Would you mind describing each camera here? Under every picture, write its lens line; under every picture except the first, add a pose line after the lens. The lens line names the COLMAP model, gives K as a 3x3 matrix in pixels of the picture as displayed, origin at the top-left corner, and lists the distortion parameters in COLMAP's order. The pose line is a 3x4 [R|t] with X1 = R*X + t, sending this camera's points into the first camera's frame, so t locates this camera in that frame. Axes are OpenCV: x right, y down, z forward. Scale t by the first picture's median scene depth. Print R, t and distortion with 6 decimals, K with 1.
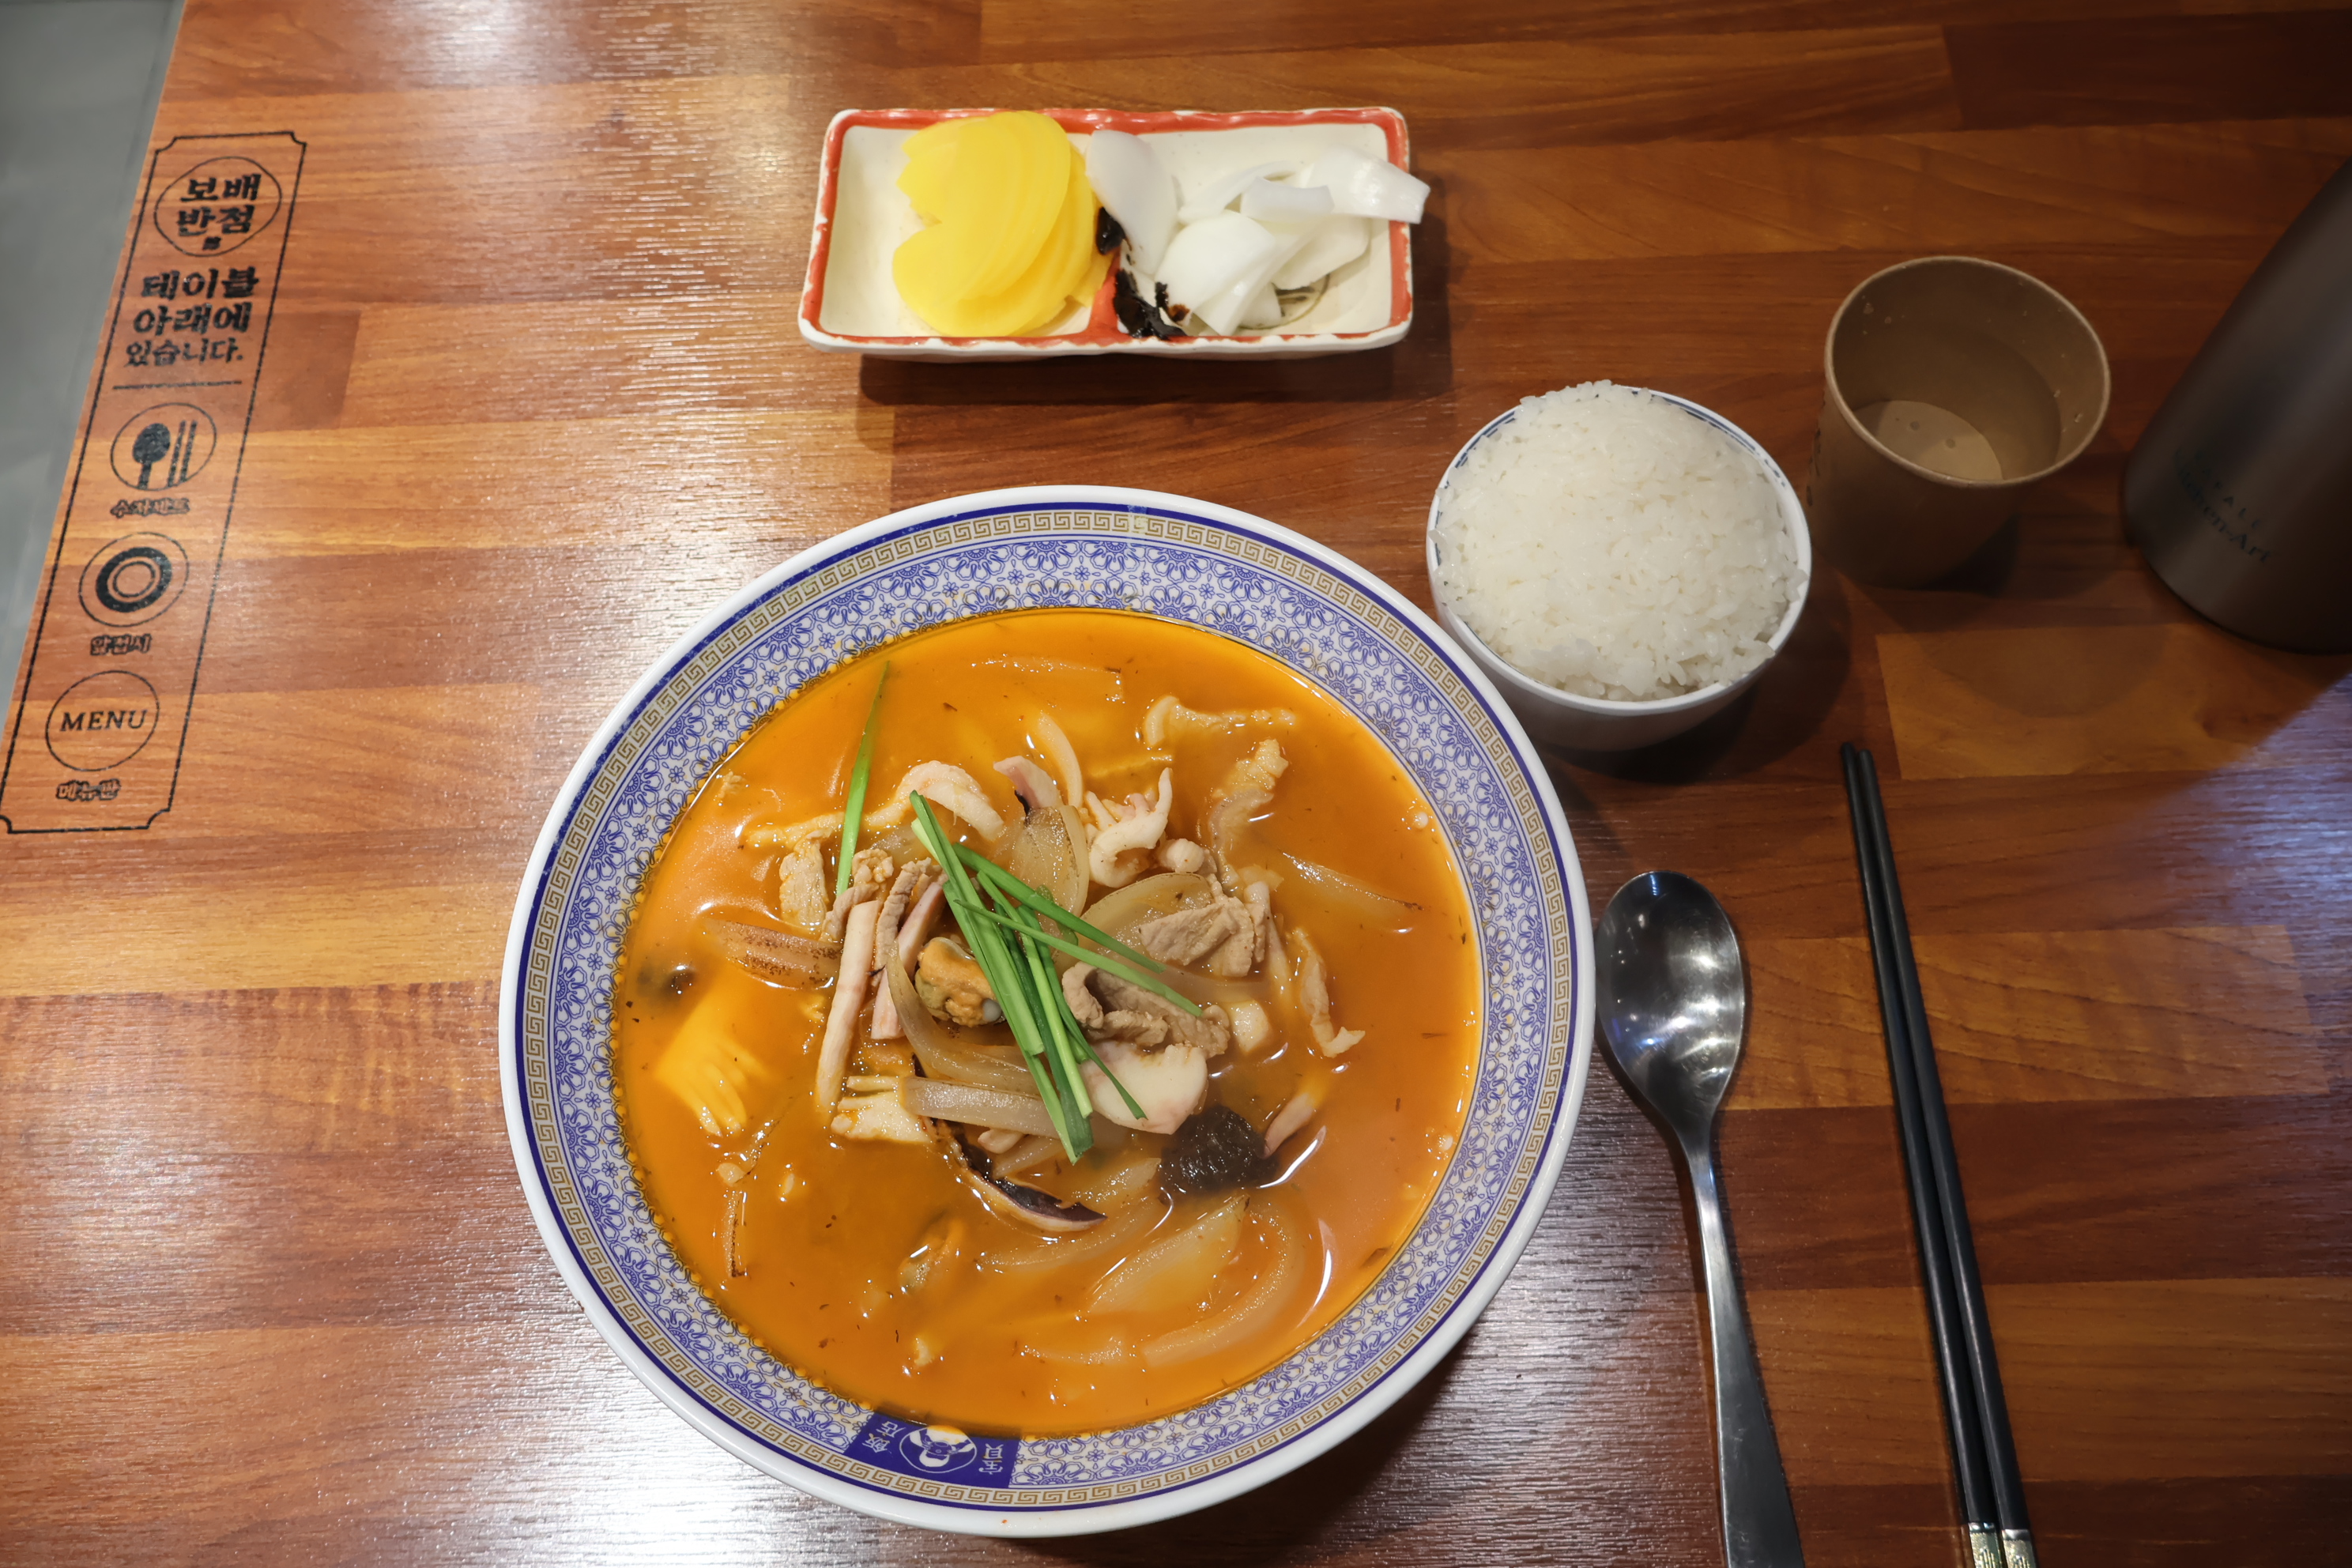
lens RADIAL K [[1986.4, 0, 1176.0], [0, 1986.4, 784.0], [0, 0, 1]] dist [-0.002957, -0.000247]
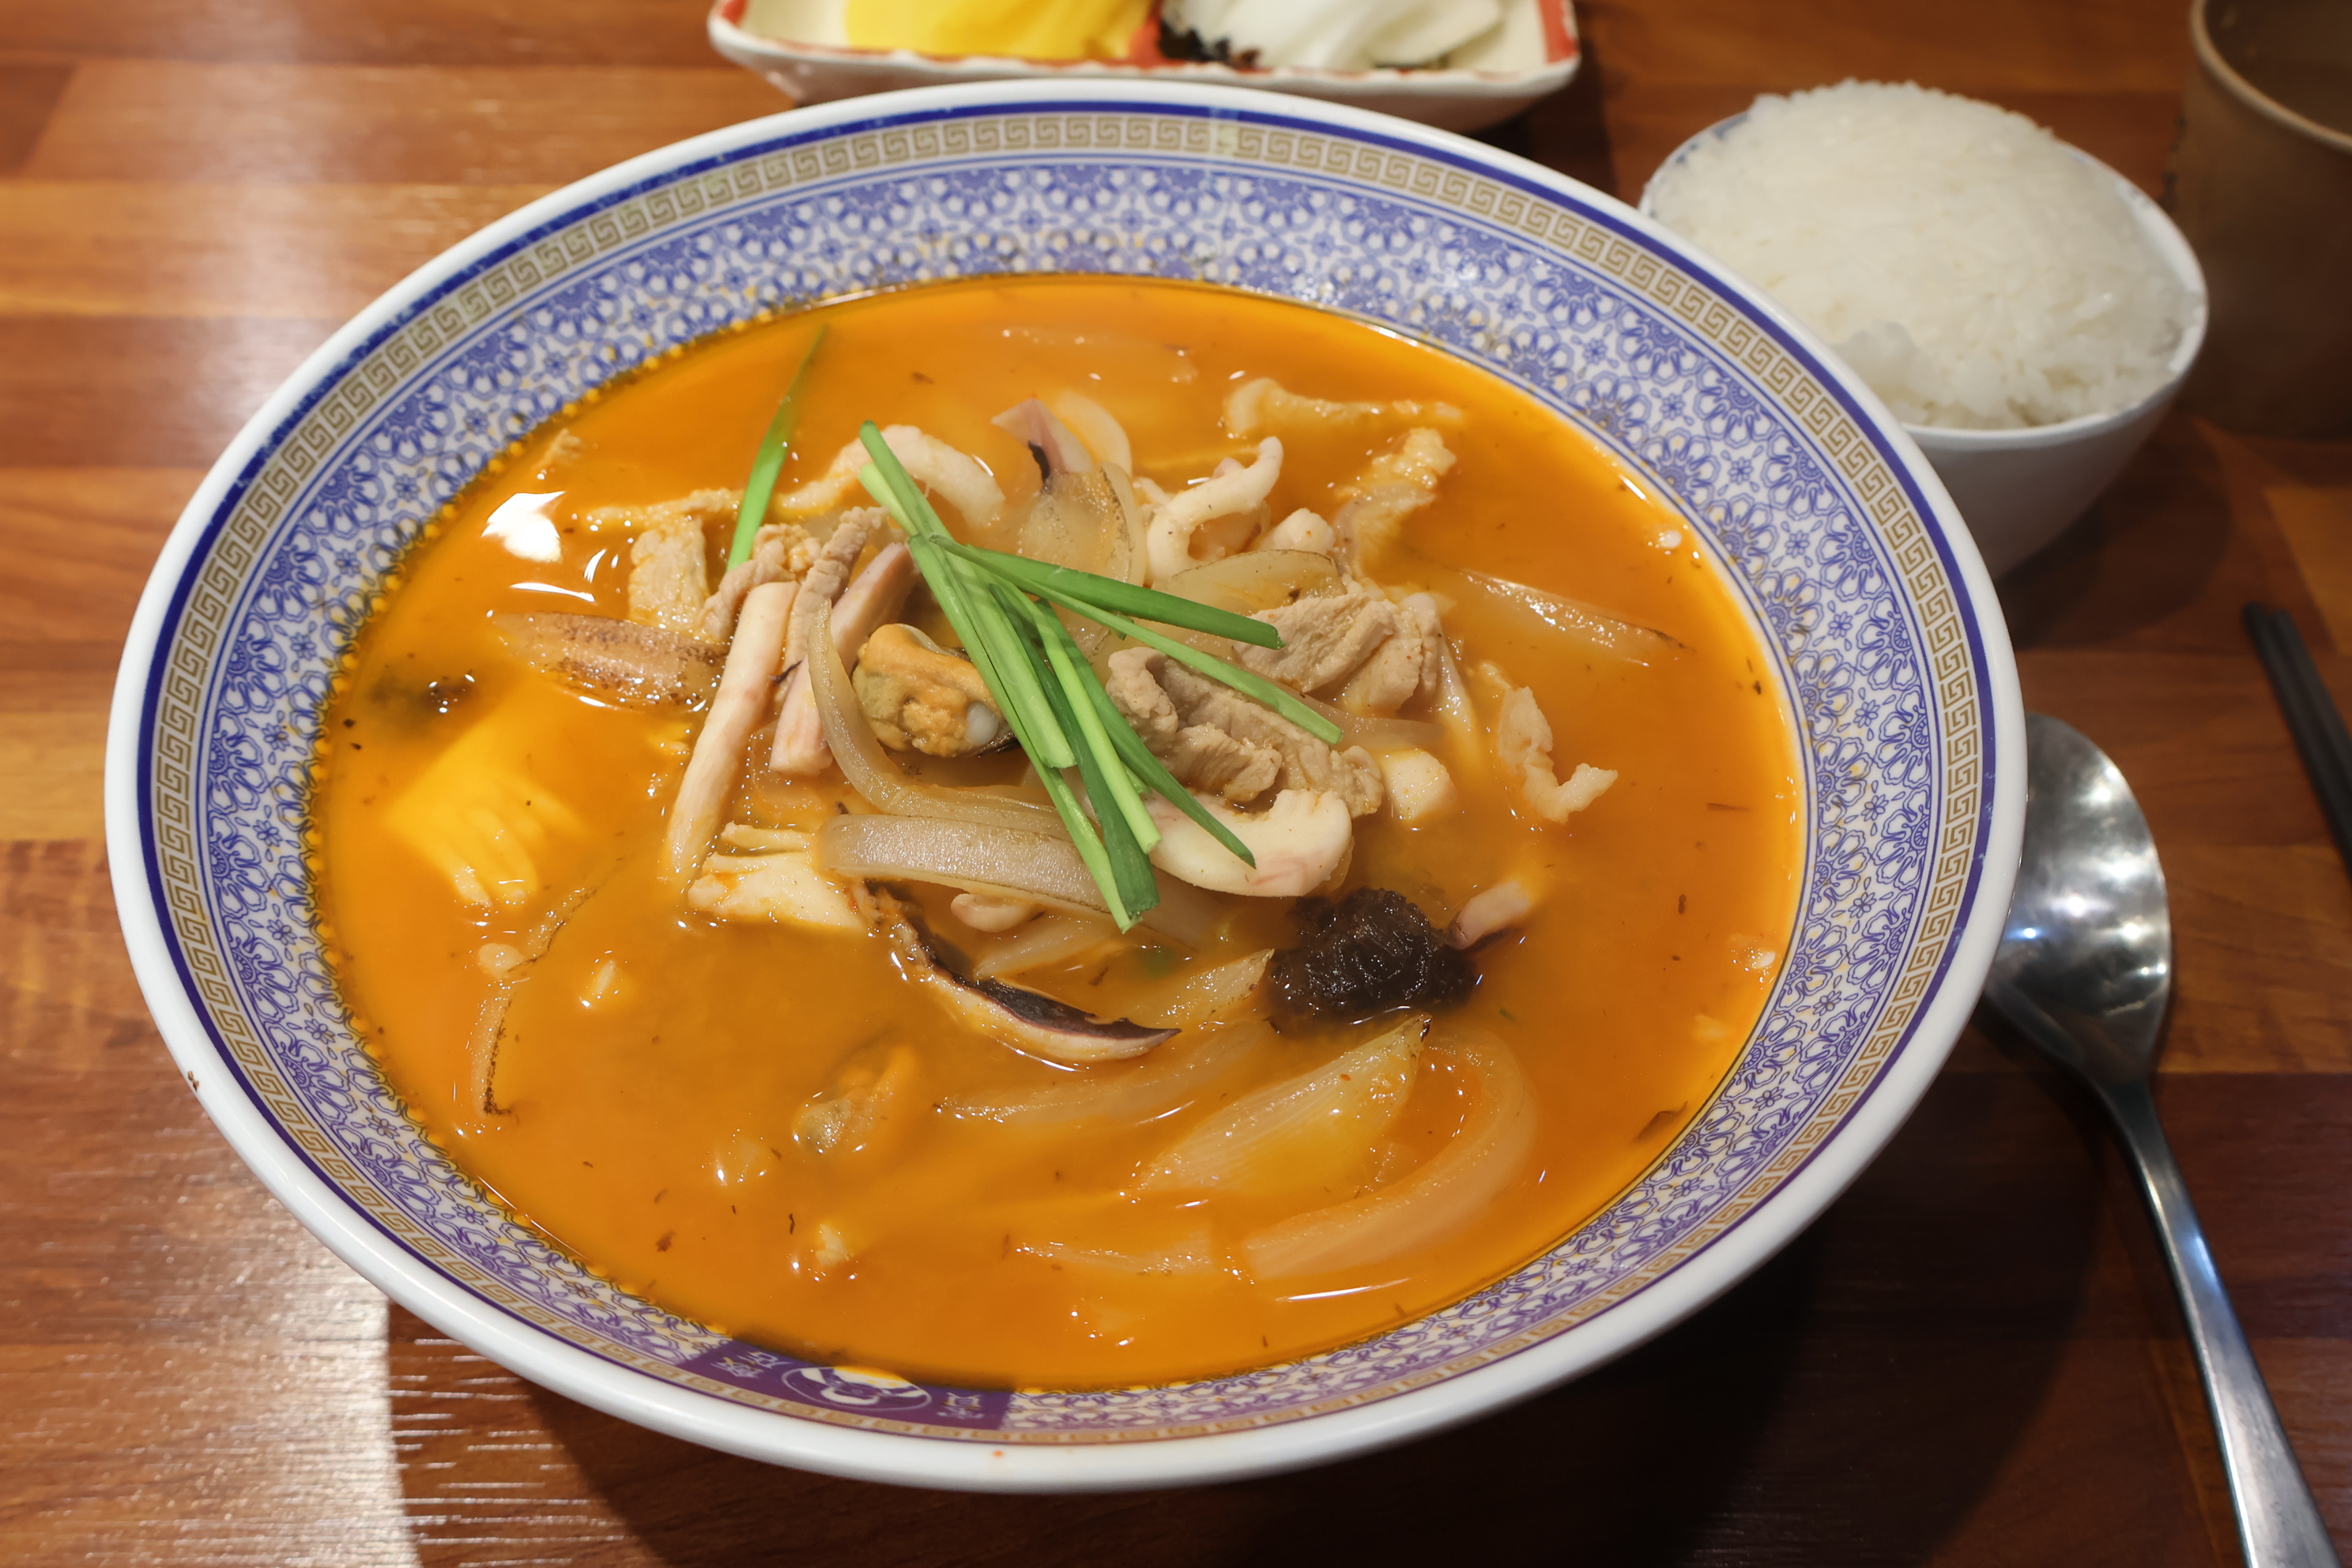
lens RADIAL K [[2361.5, 0, 1176.0], [0, 2361.5, 784.0], [0, 0, 1]] dist [-0.001058, -0.008664]
pose [[0.997674, 0.048266, 0.048125, -0.065395], [-0.032774, 0.958802, -0.282177, 0.312254], [-0.059762, 0.279943, 0.958155, 0.320871]]
